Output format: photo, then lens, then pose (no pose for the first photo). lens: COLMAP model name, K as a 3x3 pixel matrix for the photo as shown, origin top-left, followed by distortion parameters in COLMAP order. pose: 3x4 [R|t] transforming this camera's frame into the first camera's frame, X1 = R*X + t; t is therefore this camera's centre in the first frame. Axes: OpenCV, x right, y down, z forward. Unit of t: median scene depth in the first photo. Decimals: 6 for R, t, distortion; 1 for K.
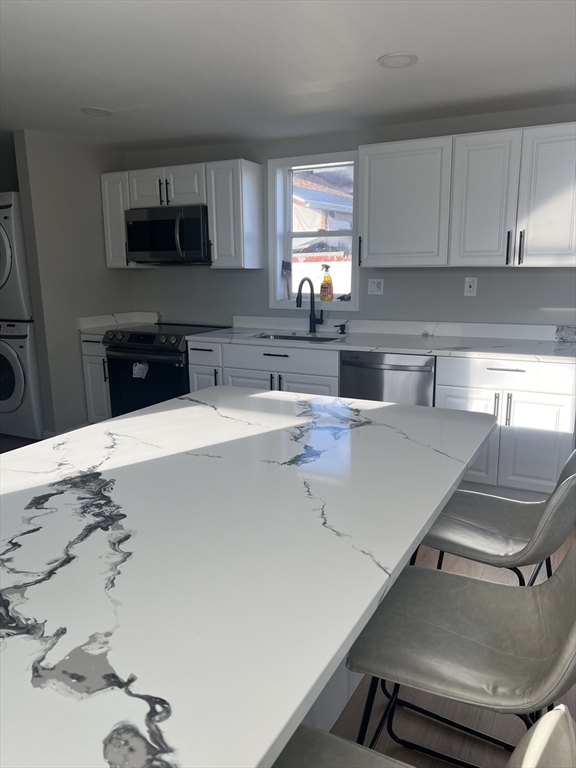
lens RADIAL K [[585.7, 0, 288.1], [0, 585.7, 384.2], [0, 0, 1]] dist [0.004703, 0.001731]
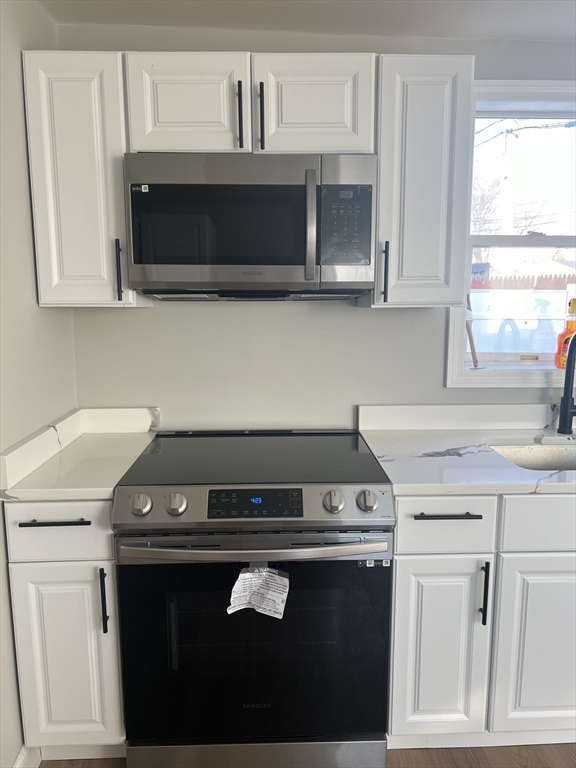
lens RADIAL K [[585.7, 0, 288.3], [0, 585.7, 383.3], [0, 0, 1]] dist [0.004703, 0.001731]
pose [[0.863794, -0.071774, 0.498706, -0.385312], [0.098966, 0.994689, -0.028260, -0.131331], [-0.494030, 0.073766, 0.866310, 0.639074]]
